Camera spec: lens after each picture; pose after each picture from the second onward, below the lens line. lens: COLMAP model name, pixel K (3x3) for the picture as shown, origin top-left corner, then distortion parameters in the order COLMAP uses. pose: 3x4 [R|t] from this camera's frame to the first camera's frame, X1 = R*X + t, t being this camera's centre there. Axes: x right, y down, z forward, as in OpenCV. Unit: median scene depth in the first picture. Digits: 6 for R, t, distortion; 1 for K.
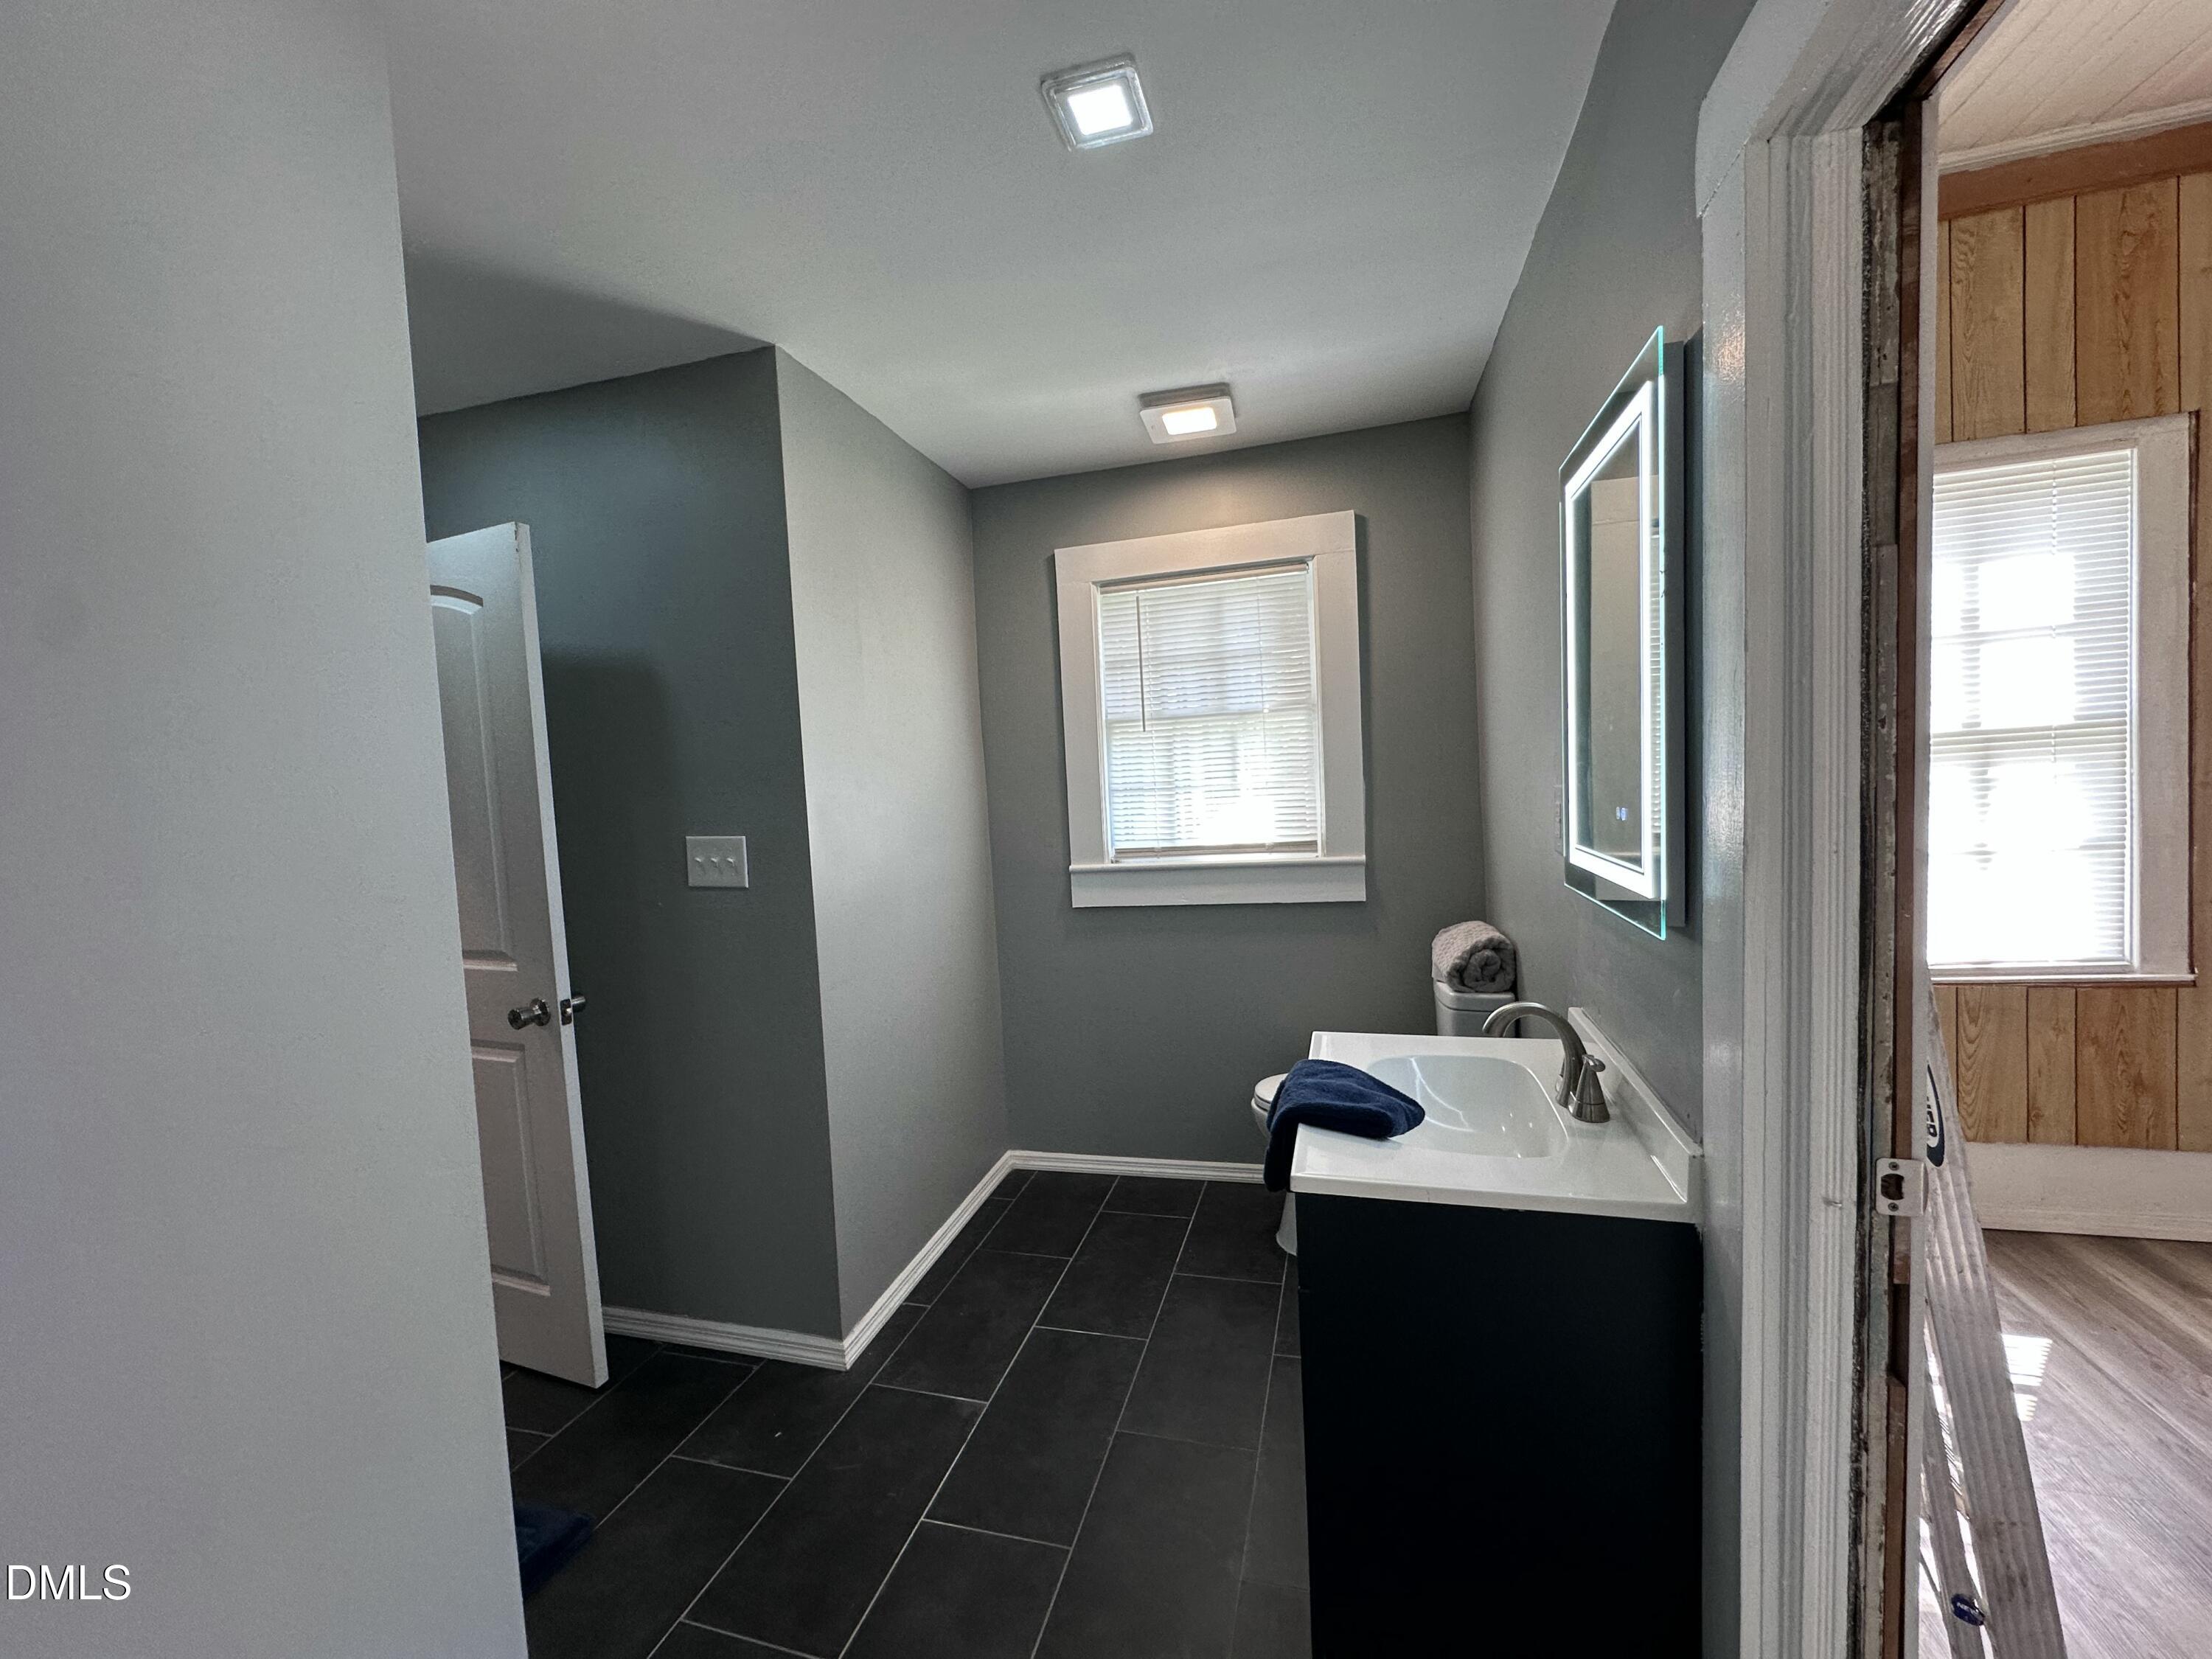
lens RADIAL K [[881.2, 0, 1107.6], [0, 881.2, 837.8], [0, 0, 1]] dist [-0.002359, 0.001455]
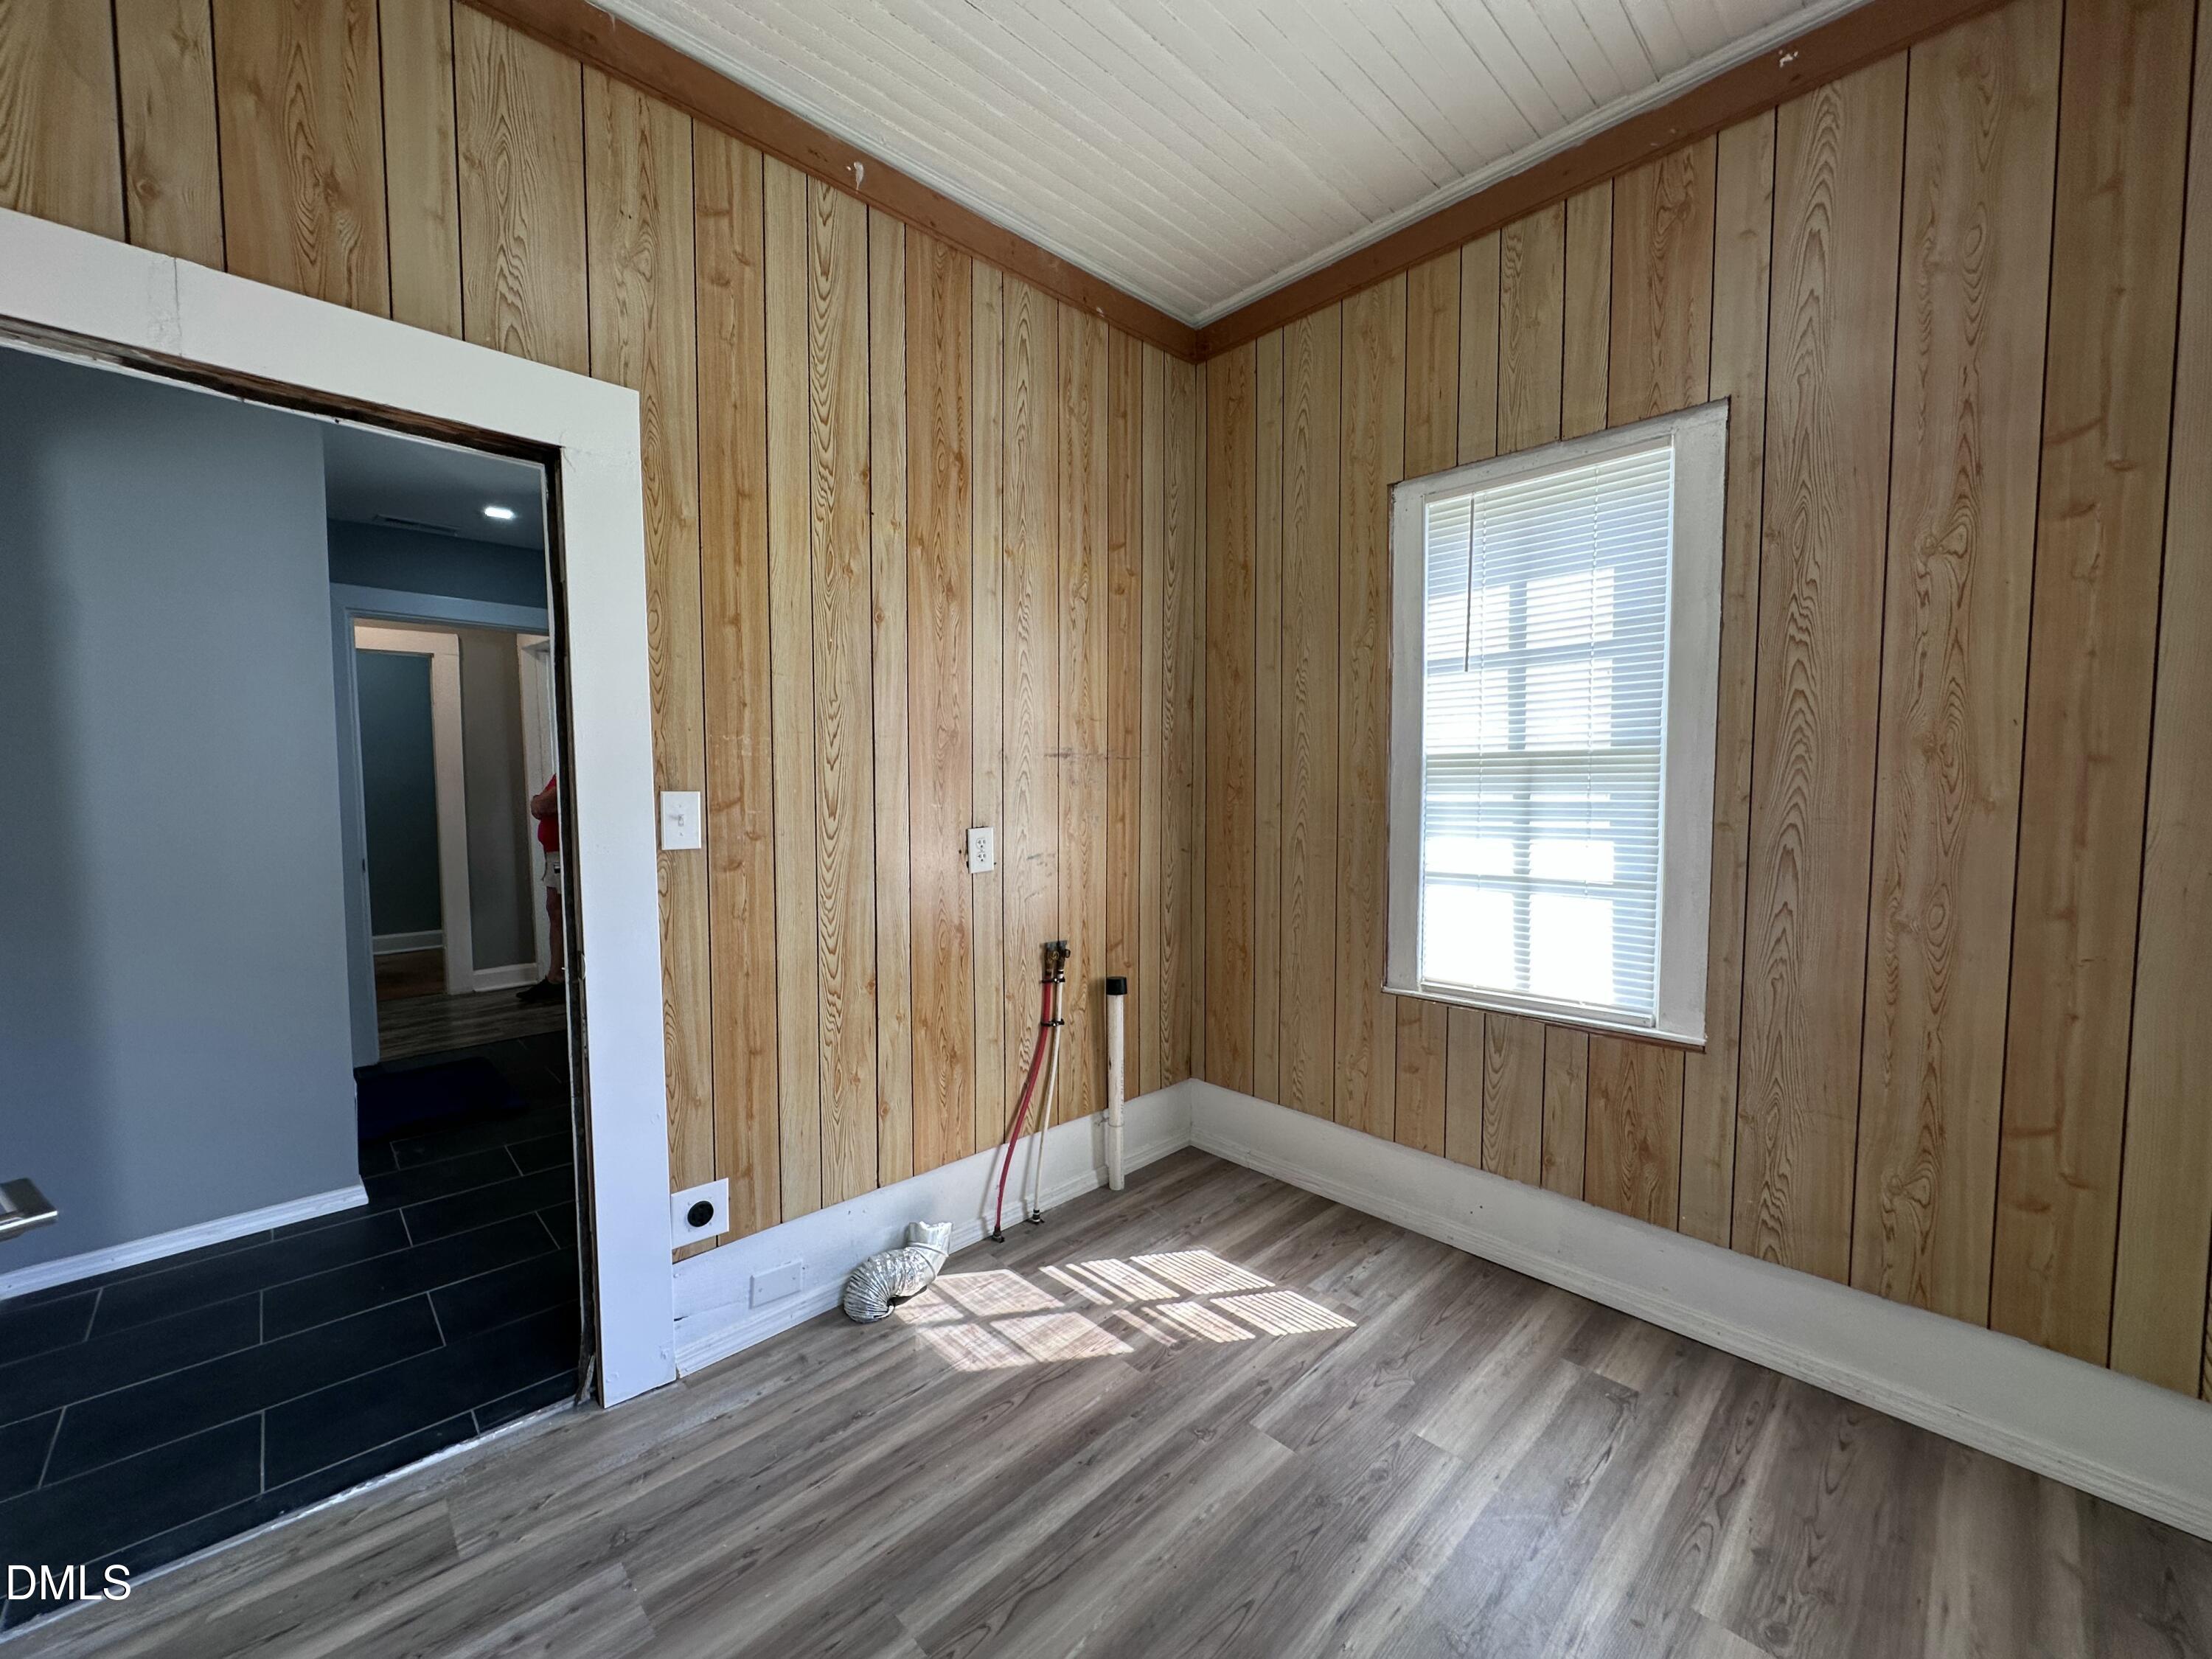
lens RADIAL K [[881.2, 0, 1090.6], [0, 881.2, 825.1], [0, 0, 1]] dist [-0.002359, 0.001455]
pose [[0.855184, 0.080921, -0.511968, 1.126592], [-0.068673, 0.996719, 0.042831, -0.053692], [0.513754, -0.001470, 0.857936, -0.071377]]
